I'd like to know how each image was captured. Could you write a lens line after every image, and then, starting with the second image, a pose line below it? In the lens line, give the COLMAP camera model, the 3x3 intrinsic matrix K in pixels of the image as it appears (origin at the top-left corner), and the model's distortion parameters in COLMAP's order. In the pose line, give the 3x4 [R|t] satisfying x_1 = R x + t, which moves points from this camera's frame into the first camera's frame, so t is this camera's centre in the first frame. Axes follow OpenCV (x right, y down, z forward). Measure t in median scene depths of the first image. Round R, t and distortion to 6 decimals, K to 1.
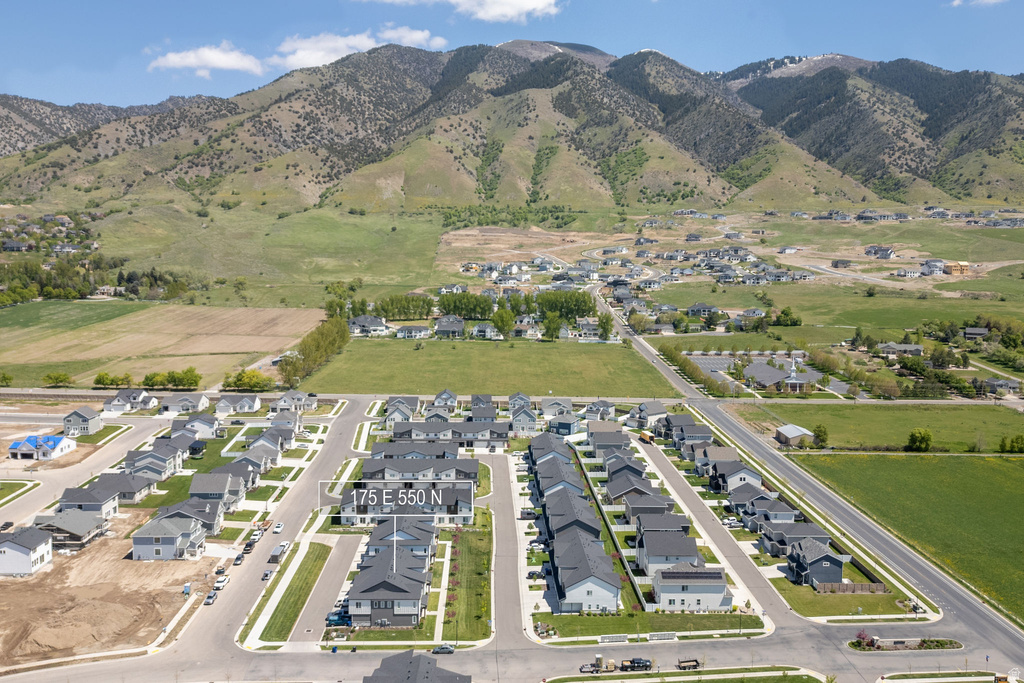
lens RADIAL K [[836.8, 0, 512.0], [0, 836.8, 341.5], [0, 0, 1]] dist [0.092817, -0.120534]
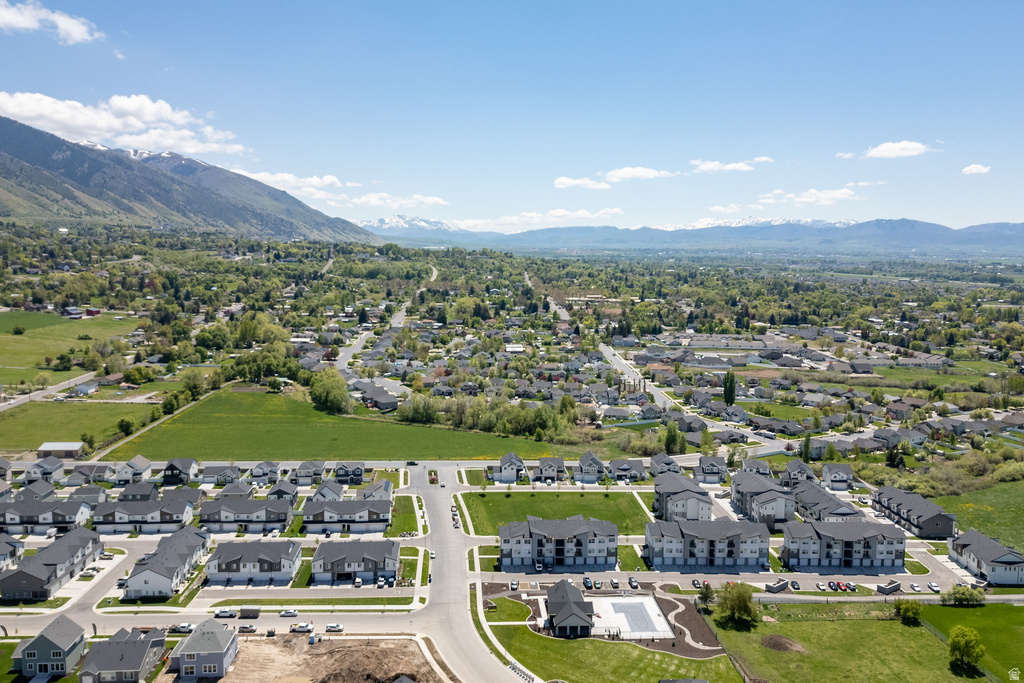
lens RADIAL K [[836.8, 0, 512.0], [0, 836.8, 341.5], [0, 0, 1]] dist [0.092817, -0.120534]
pose [[-0.094072, -0.102890, 0.990234, -0.937457], [0.103359, 0.988261, 0.112504, -0.122441], [-0.990186, 0.112933, -0.082333, 0.514588]]
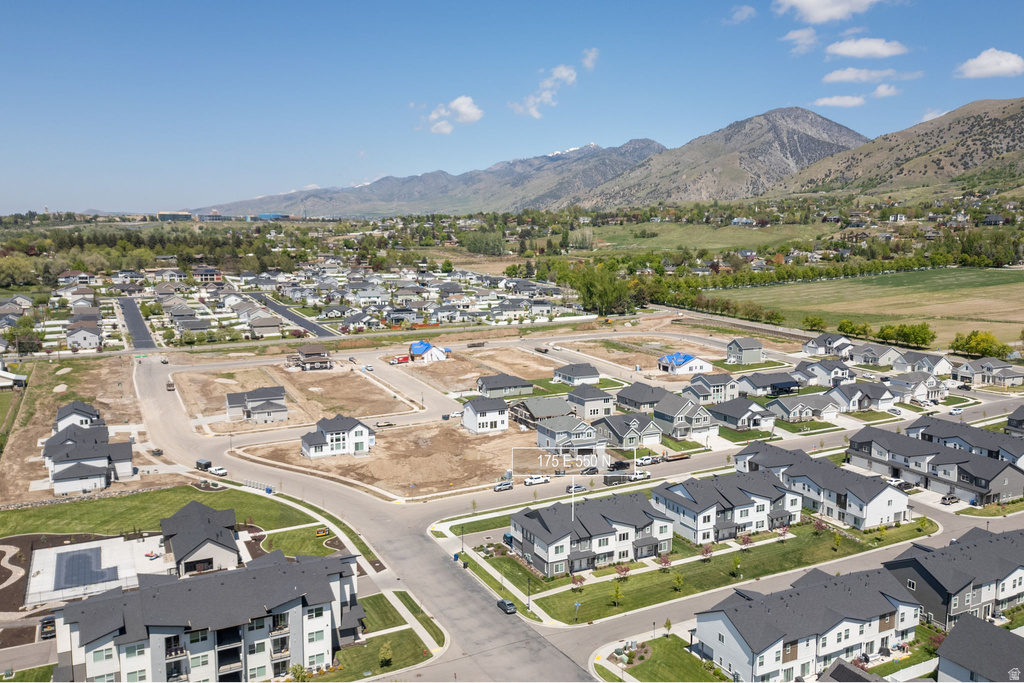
lens RADIAL K [[836.8, 0, 512.0], [0, 836.8, 341.5], [0, 0, 1]] dist [0.092817, -0.120534]
pose [[0.465470, 0.121641, -0.876665, 0.308256], [-0.104011, 0.991165, 0.082303, 0.035162], [0.878931, 0.052873, 0.474009, 0.345608]]
